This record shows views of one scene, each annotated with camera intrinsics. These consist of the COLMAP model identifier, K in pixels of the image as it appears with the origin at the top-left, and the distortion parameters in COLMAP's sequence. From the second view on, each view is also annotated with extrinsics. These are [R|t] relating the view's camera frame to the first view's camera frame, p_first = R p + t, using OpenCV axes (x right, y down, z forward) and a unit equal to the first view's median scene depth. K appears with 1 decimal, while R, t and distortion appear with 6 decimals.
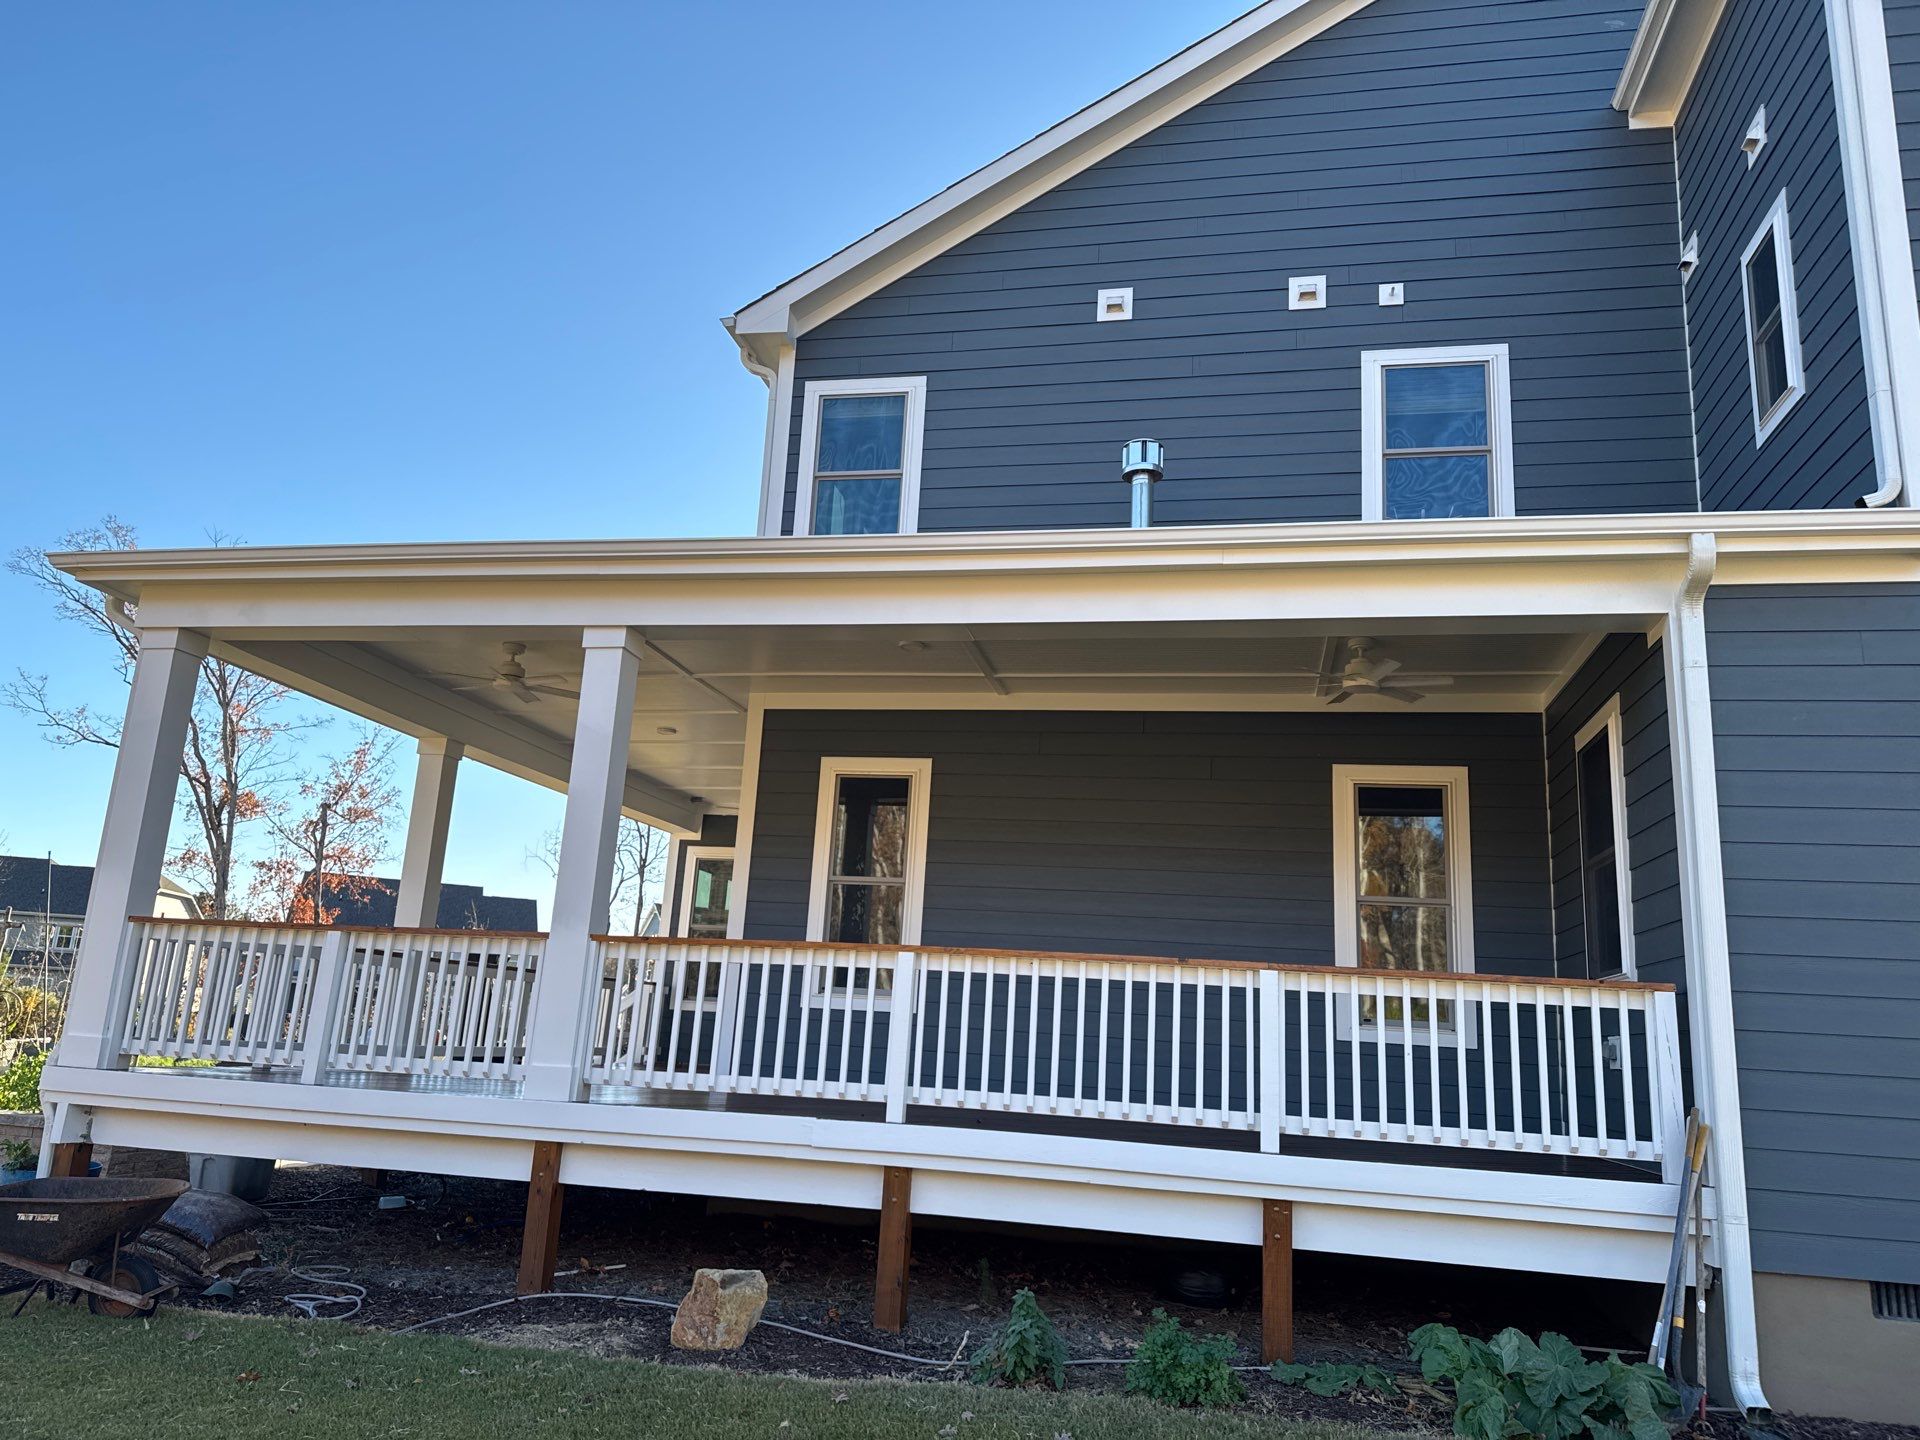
lens RADIAL K [[1345.8, 0, 960.0], [0, 1345.8, 720.0], [0, 0, 1]] dist [0.010372, 0.001598]
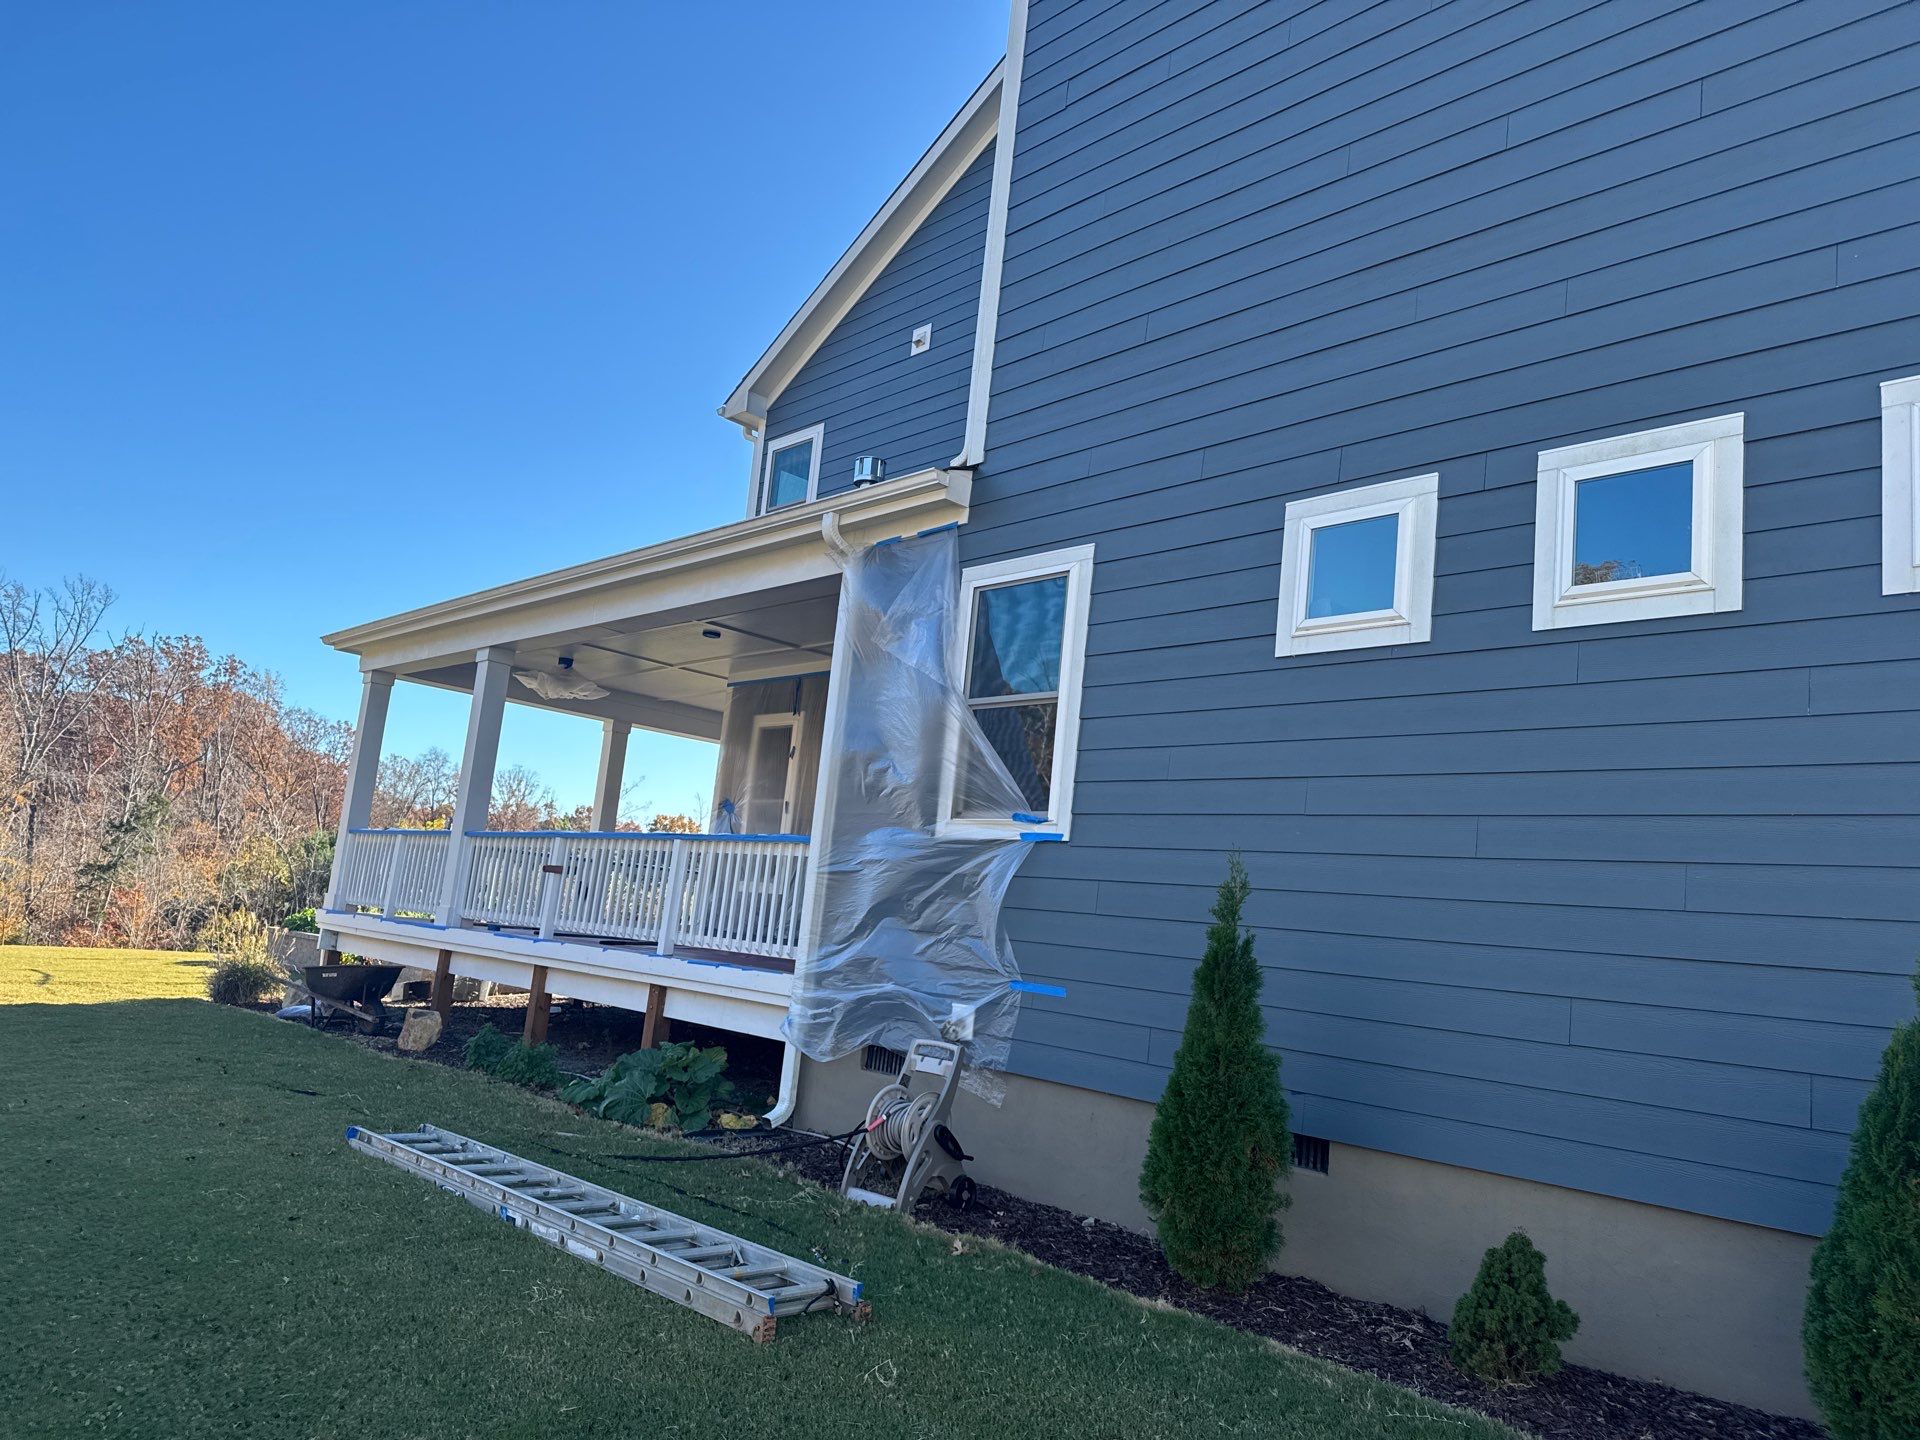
lens RADIAL K [[1345.8, 0, 960.0], [0, 1345.8, 720.0], [0, 0, 1]] dist [0.010372, 0.001598]
pose [[0.828895, -0.069677, -0.555048, 1.072297], [0.079828, 0.996791, -0.005916, 0.072595], [0.553679, -0.039405, 0.831797, -0.050689]]
